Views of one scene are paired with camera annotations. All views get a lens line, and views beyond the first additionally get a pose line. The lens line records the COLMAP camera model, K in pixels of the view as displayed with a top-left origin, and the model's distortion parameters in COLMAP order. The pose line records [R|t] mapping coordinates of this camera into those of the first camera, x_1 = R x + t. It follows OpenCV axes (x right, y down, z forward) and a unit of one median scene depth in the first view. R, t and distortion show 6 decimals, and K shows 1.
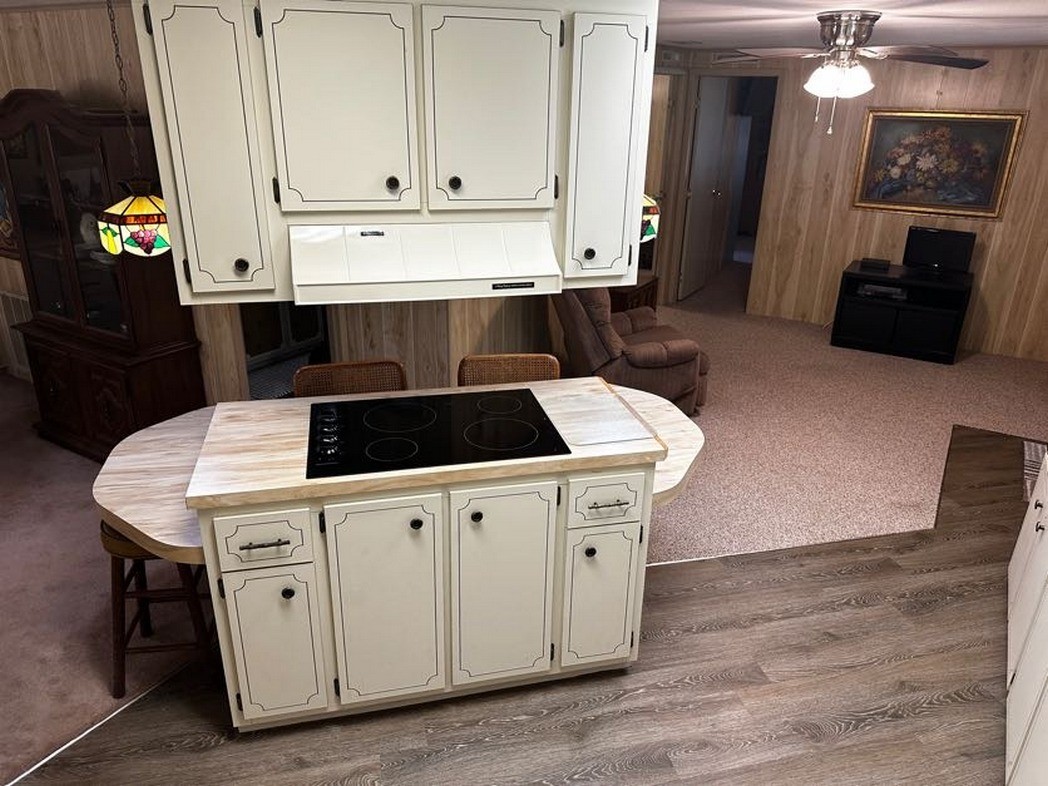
lens RADIAL K [[743.9, 0, 524.0], [0, 743.9, 393.0], [0, 0, 1]] dist [0.048371, -0.043705]
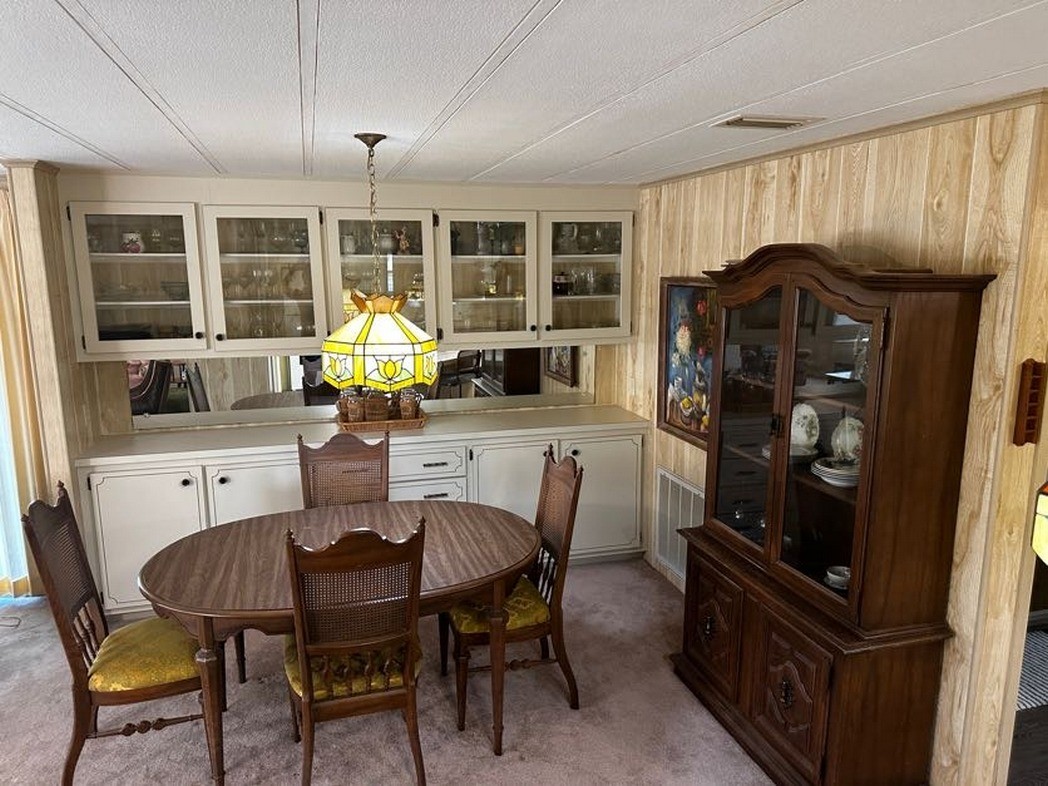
lens RADIAL K [[734.4, 0, 524.0], [0, 734.4, 393.0], [0, 0, 1]] dist [0.178679, -0.311498]
pose [[0.738162, 0.100154, -0.667148, -0.296769], [-0.241535, 0.962599, -0.122737, -0.094496], [0.629903, 0.251739, 0.734744, 0.287941]]
